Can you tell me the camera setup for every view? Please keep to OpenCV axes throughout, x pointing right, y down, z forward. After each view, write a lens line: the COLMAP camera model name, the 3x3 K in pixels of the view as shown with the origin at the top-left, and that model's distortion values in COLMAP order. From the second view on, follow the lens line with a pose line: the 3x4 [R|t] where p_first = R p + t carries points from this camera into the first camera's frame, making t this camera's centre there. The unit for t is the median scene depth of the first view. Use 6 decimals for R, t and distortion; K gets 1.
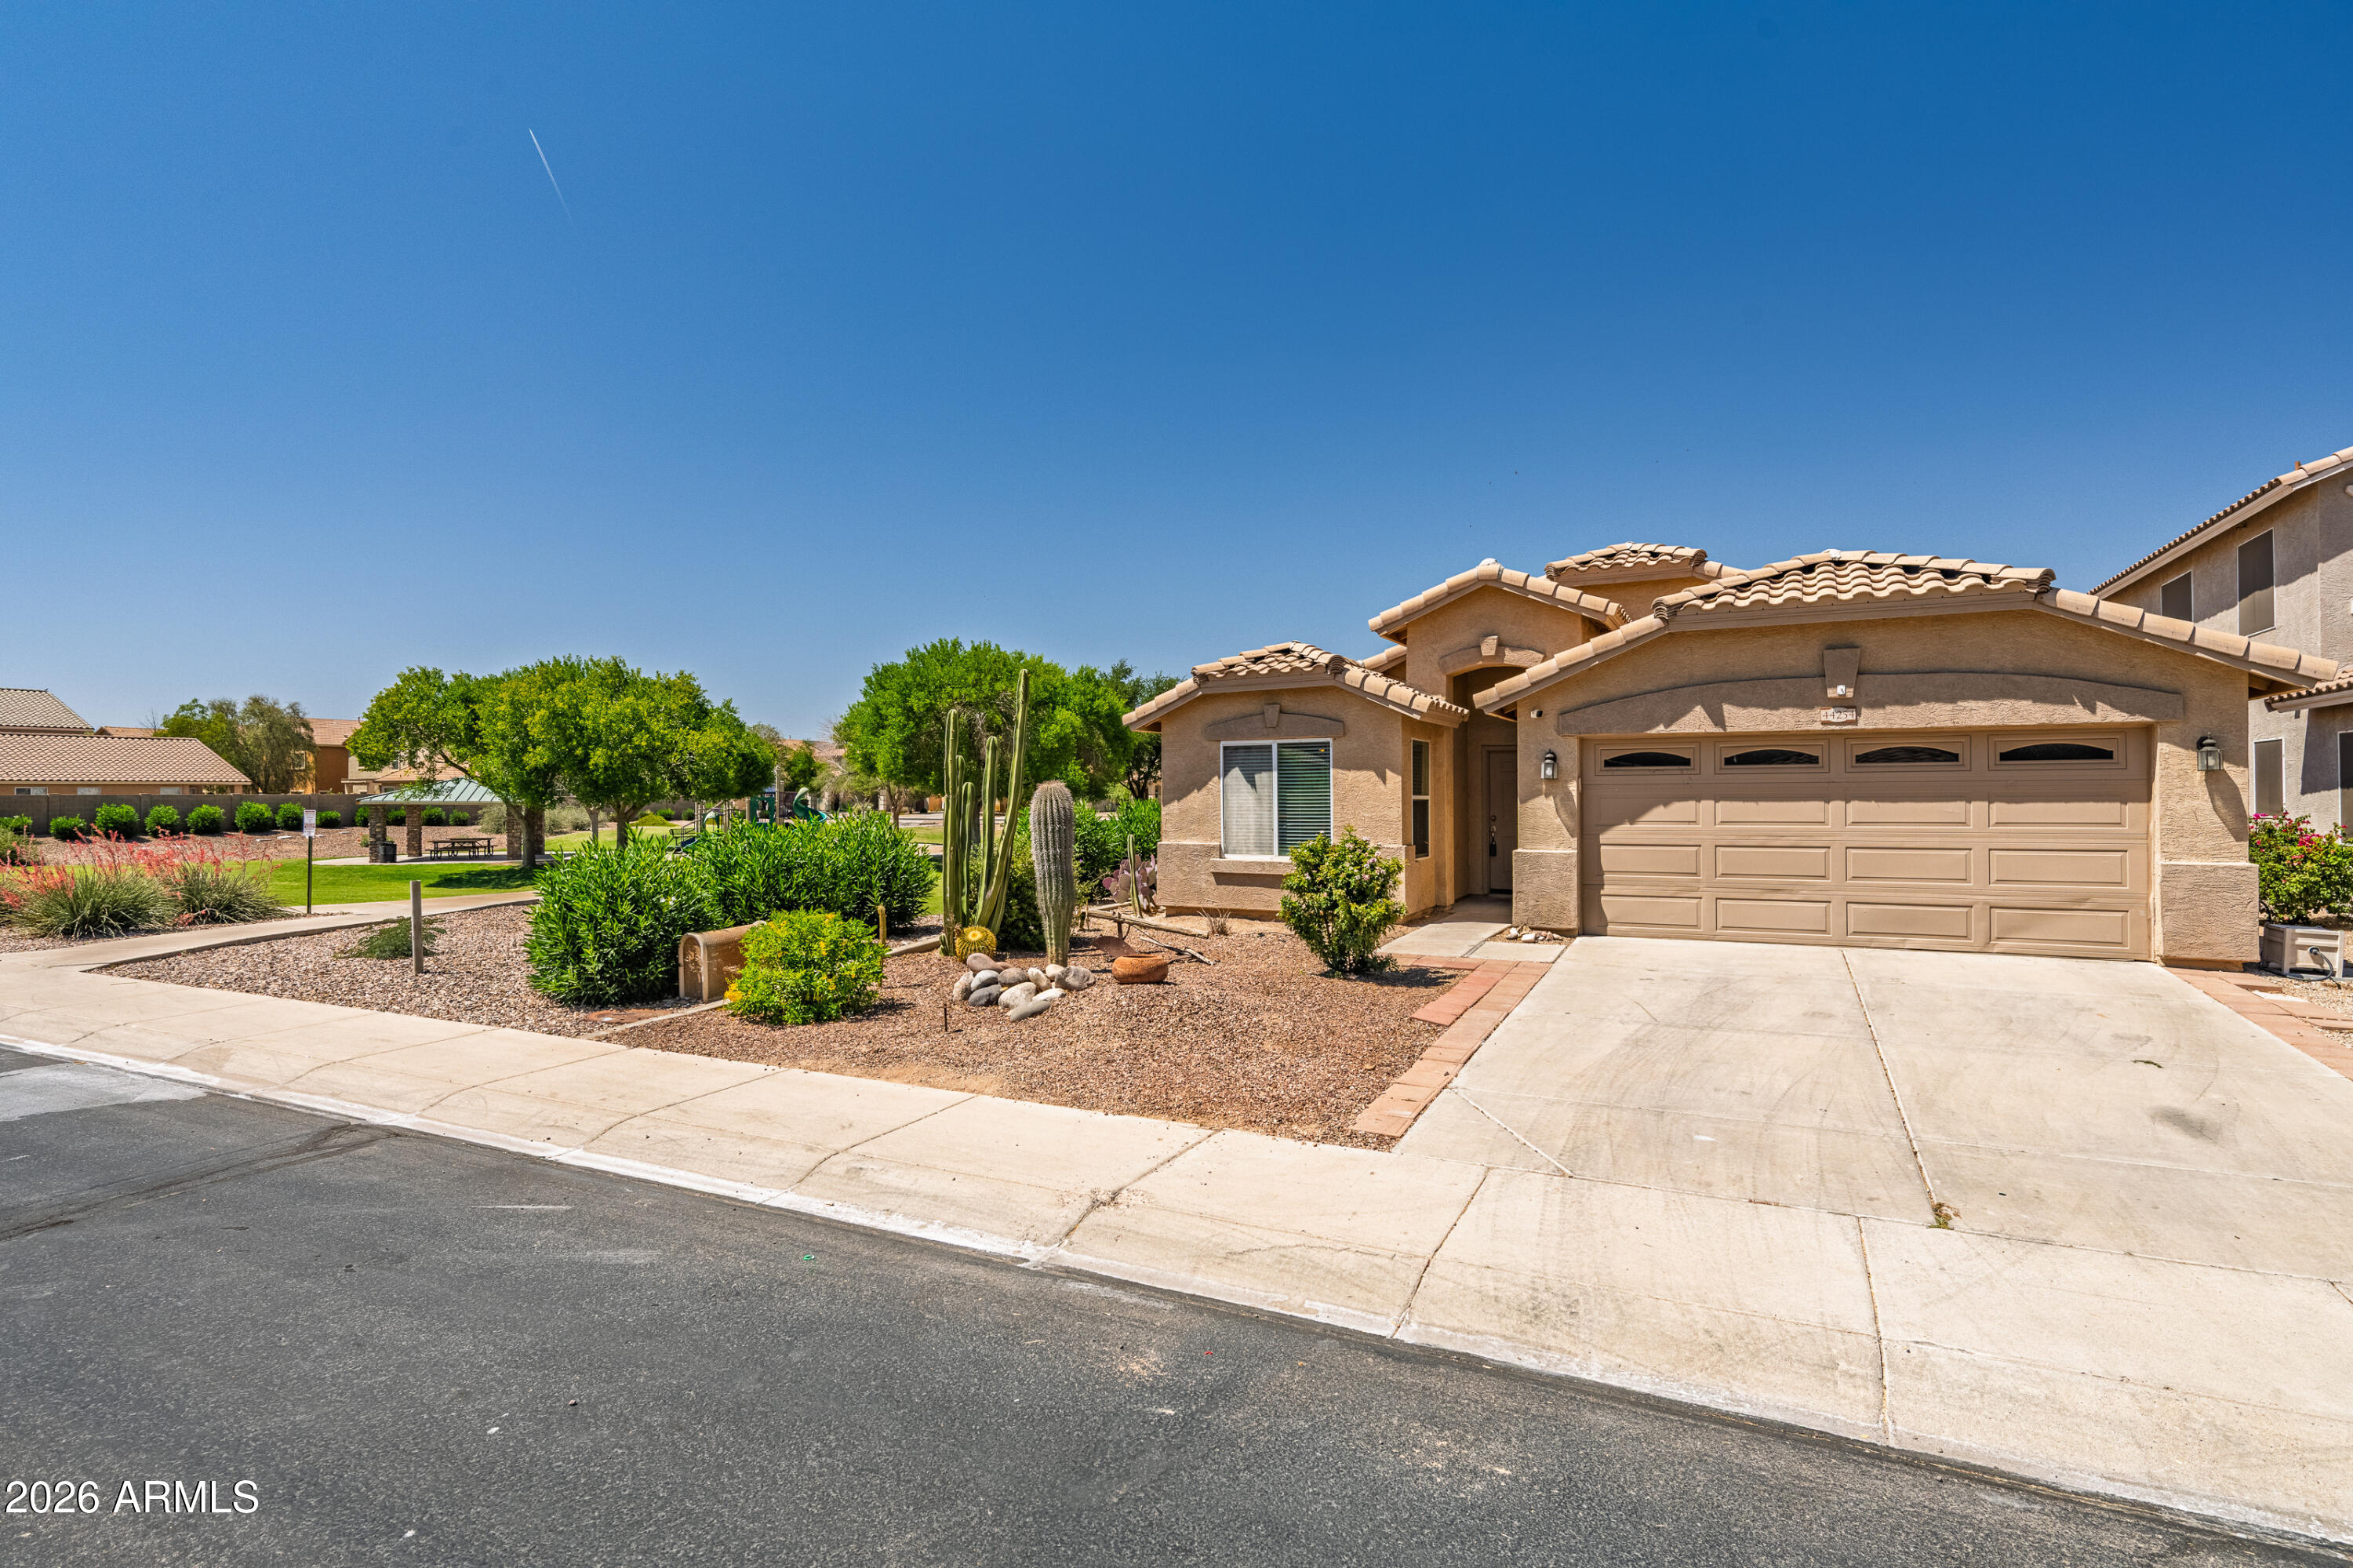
lens RADIAL K [[1168.1, 0, 1186.8], [0, 1168.1, 788.4], [0, 0, 1]] dist [-0.002287, -0.000085]
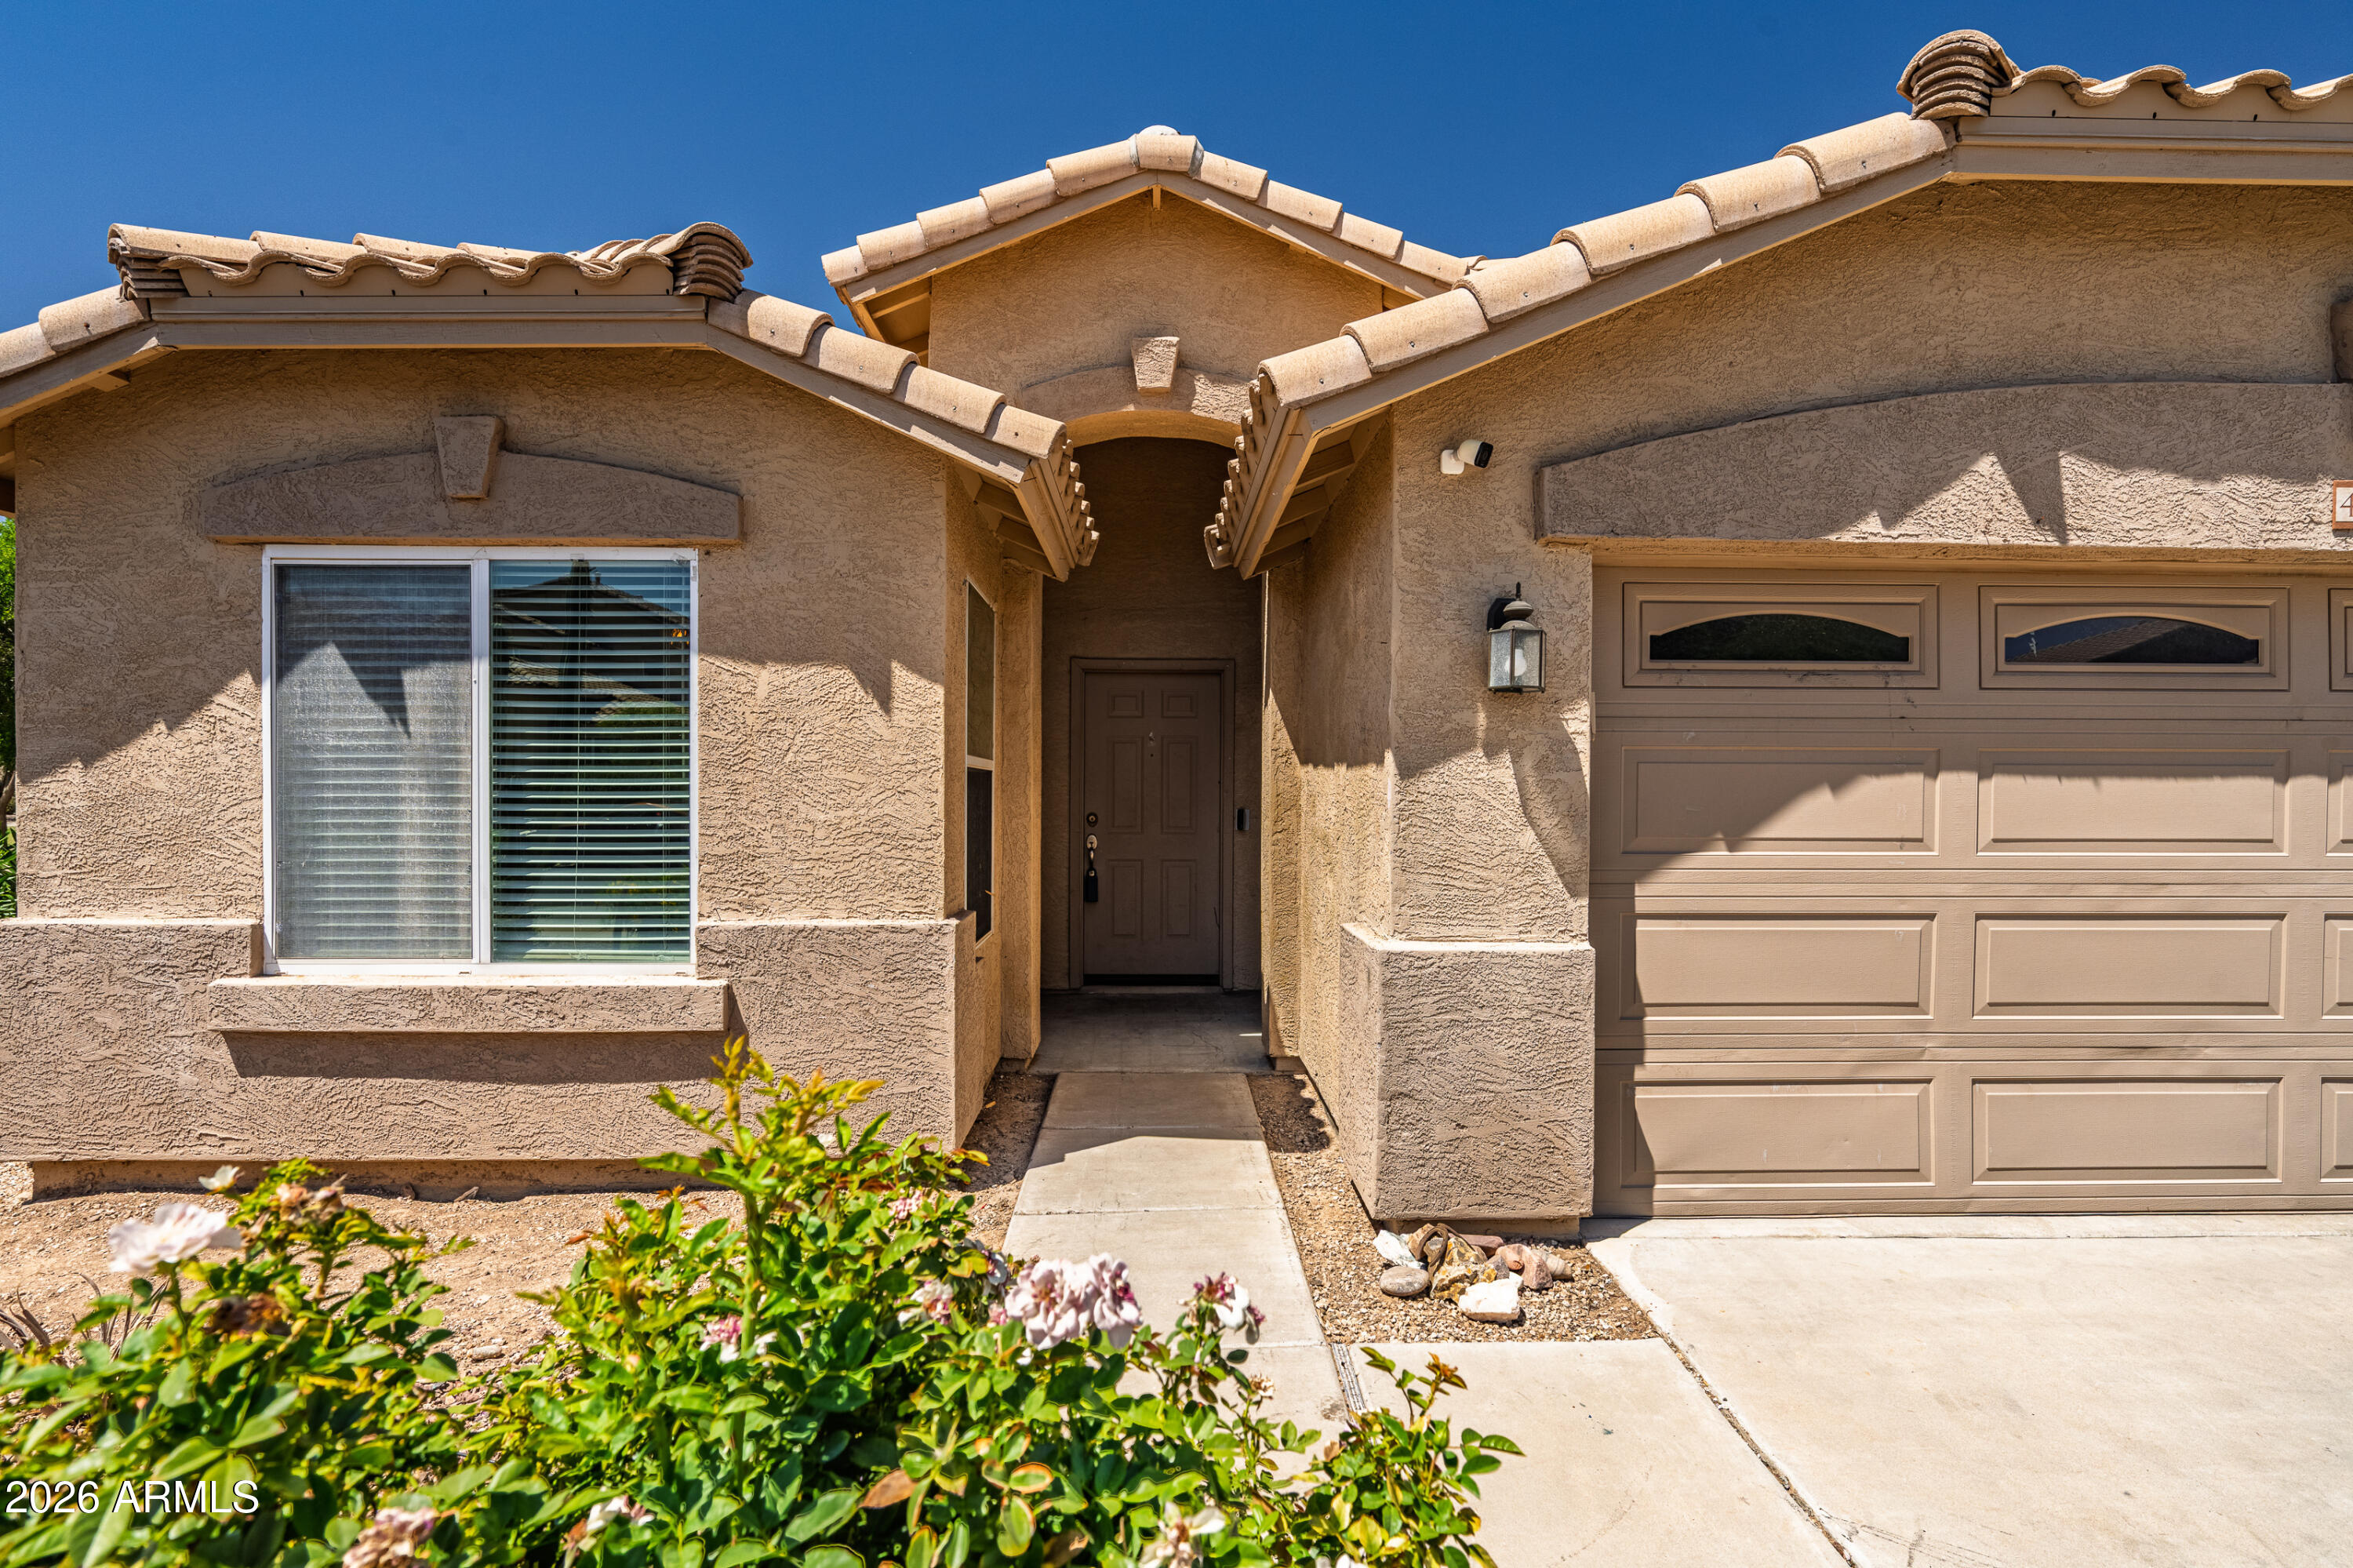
lens RADIAL K [[1168.1, 0, 1200.7], [0, 1168.1, 780.9], [0, 0, 1]] dist [-0.002287, -0.000085]
pose [[0.884279, 0.002557, 0.466951, 0.113236], [-0.010284, 0.999849, 0.013999, 0.009913], [-0.466845, -0.017181, 0.884172, 0.780856]]
